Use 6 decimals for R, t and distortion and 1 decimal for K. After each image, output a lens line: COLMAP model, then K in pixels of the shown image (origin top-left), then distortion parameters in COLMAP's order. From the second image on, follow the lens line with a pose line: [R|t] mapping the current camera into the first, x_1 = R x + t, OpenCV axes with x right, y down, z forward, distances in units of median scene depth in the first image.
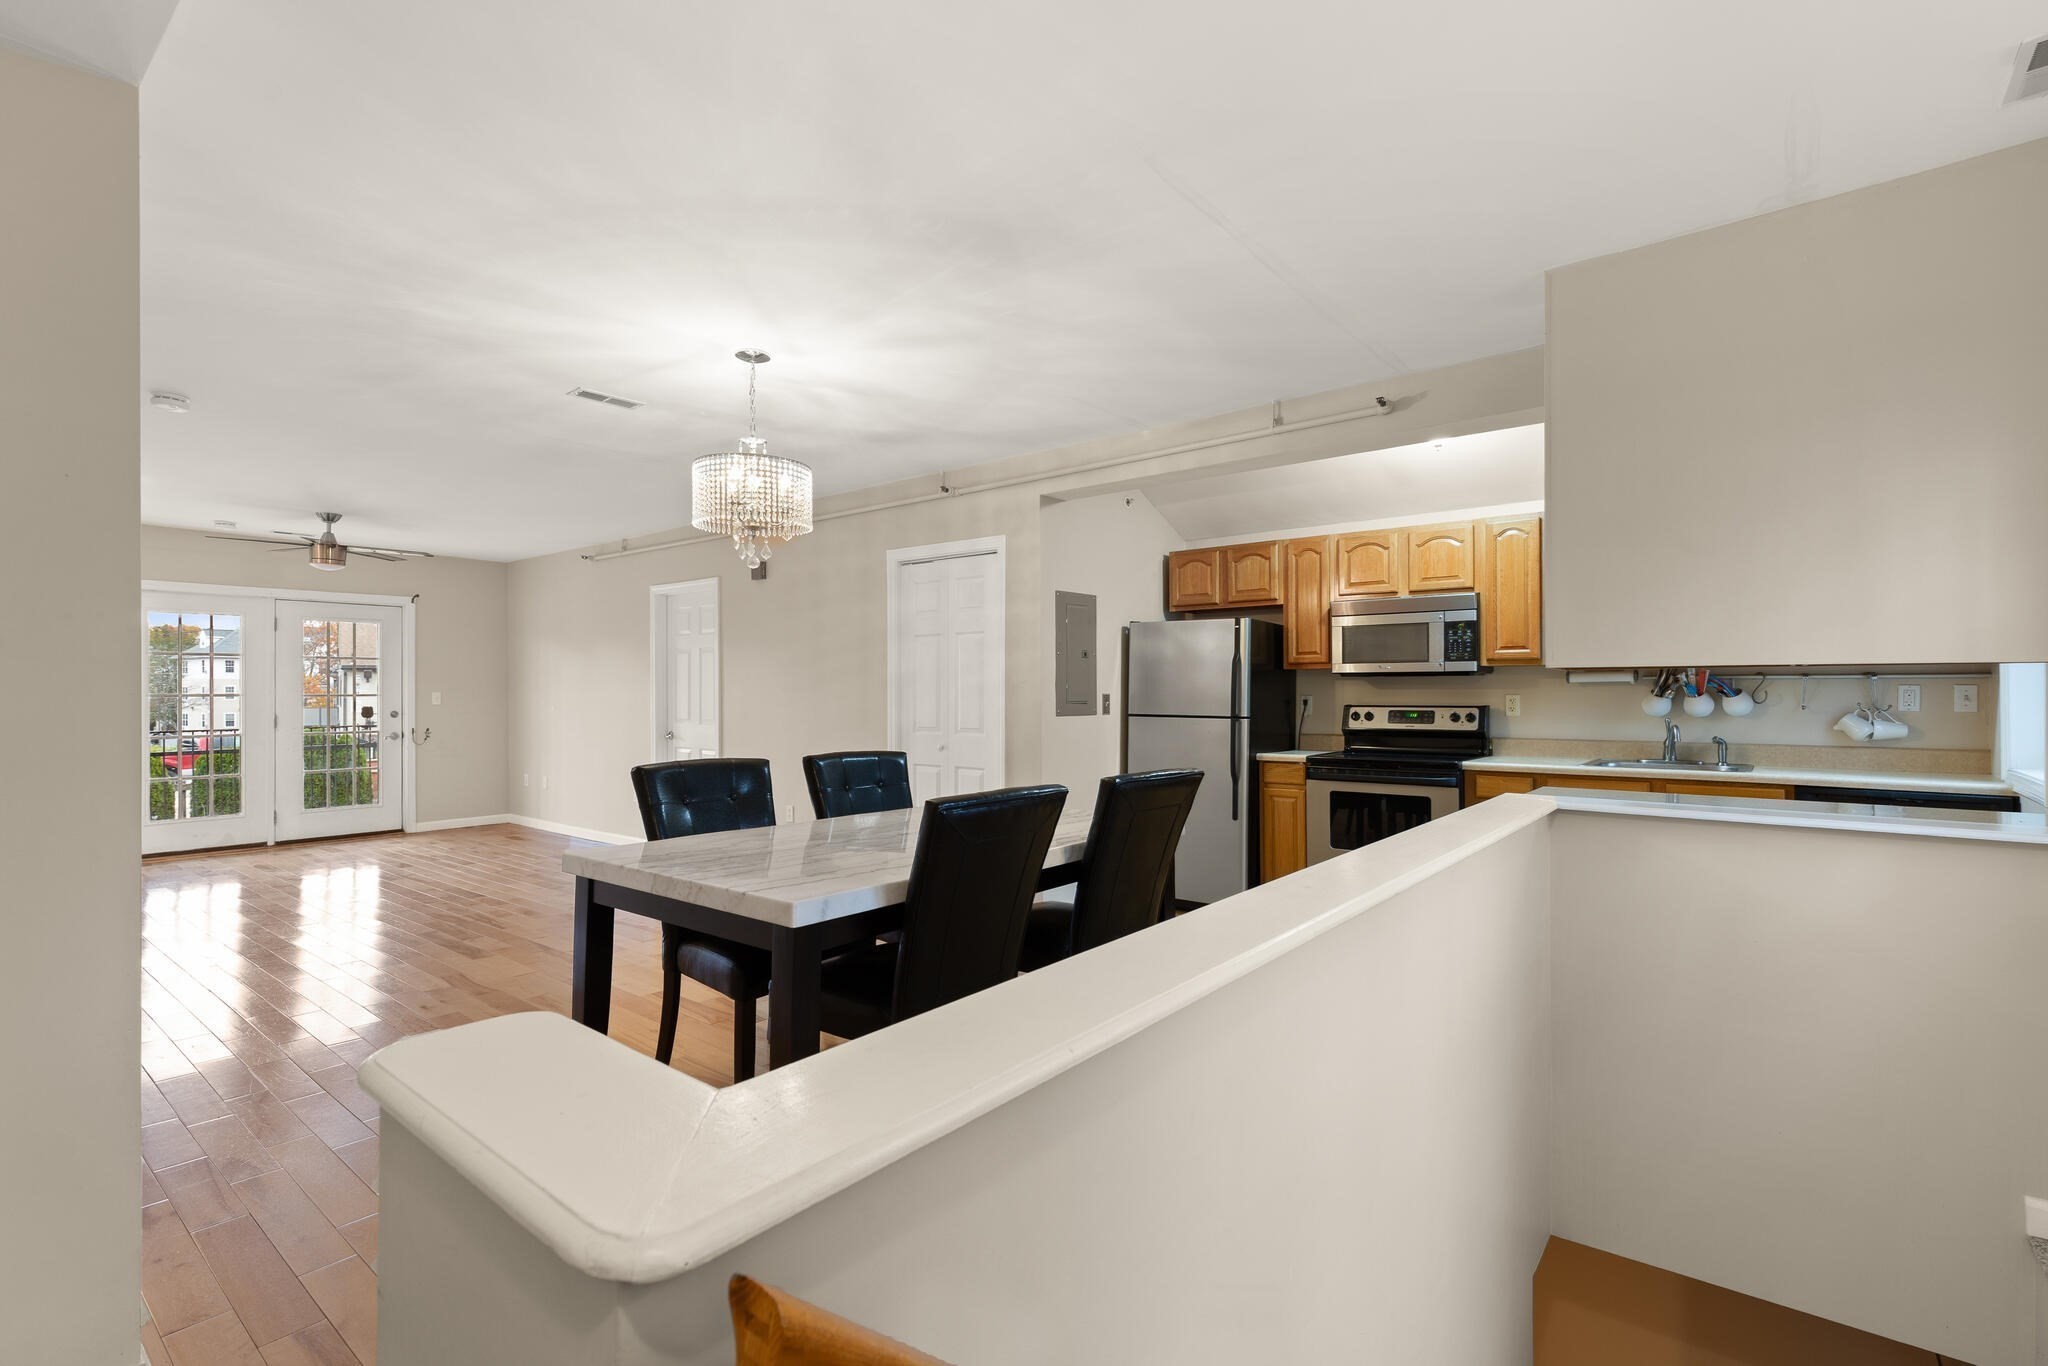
lens RADIAL K [[931.3, 0, 1038.8], [0, 931.3, 682.2], [0, 0, 1]] dist [0.001308, 0.003009]
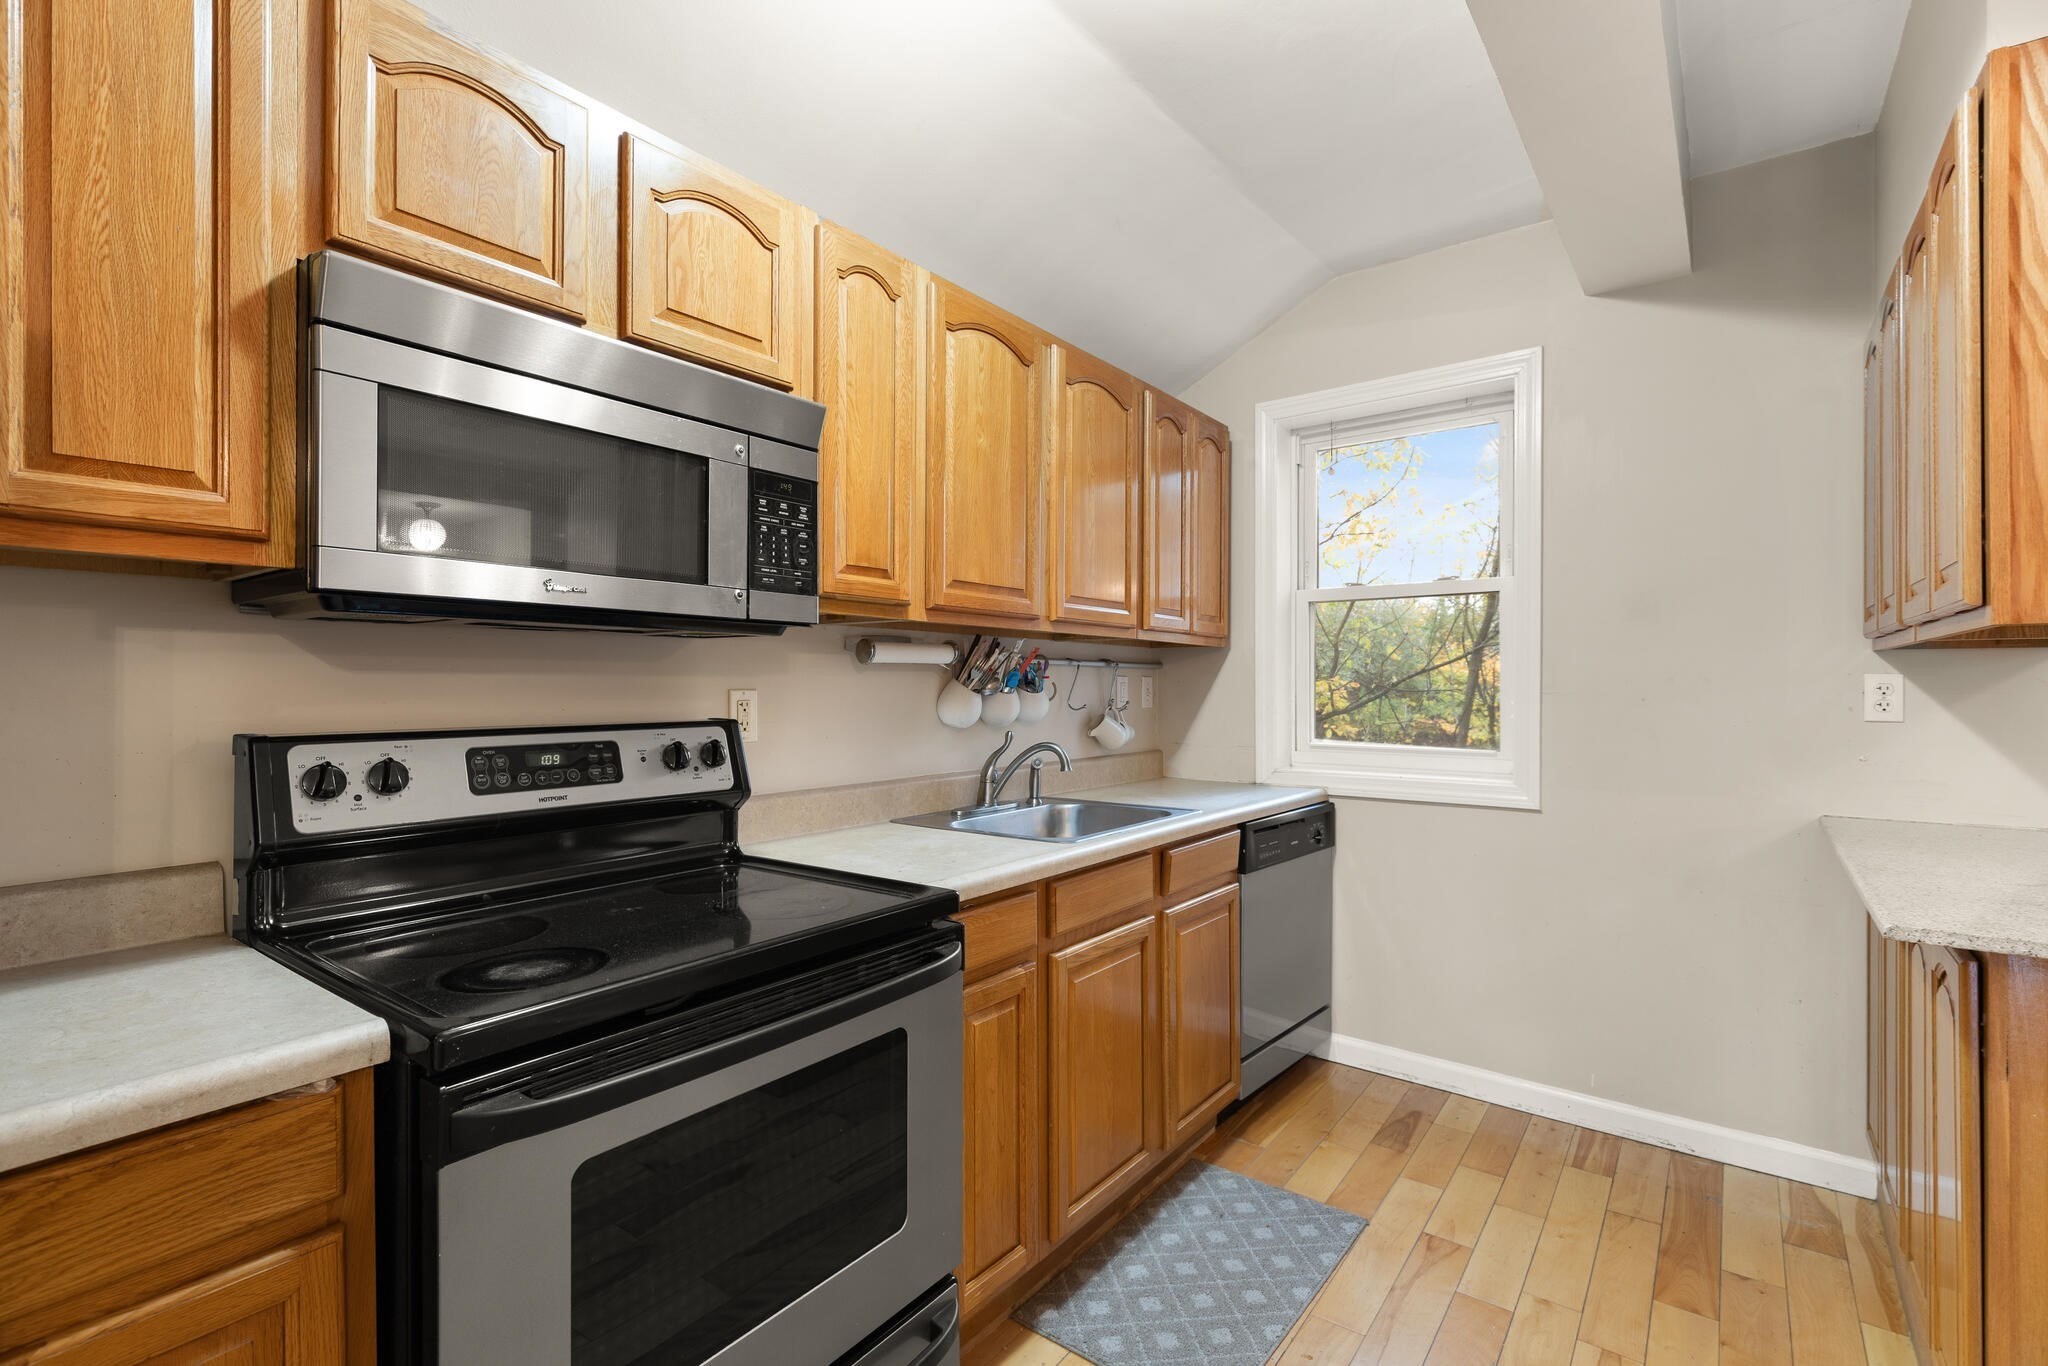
lens RADIAL K [[931.3, 0, 1036.6], [0, 931.3, 686.1], [0, 0, 1]] dist [0.001308, 0.003009]
pose [[-0.020460, 0.001602, 0.999789, 0.101025], [-0.011334, 0.999934, -0.001835, 0.010624], [-0.999726, -0.011369, -0.020440, 0.846440]]
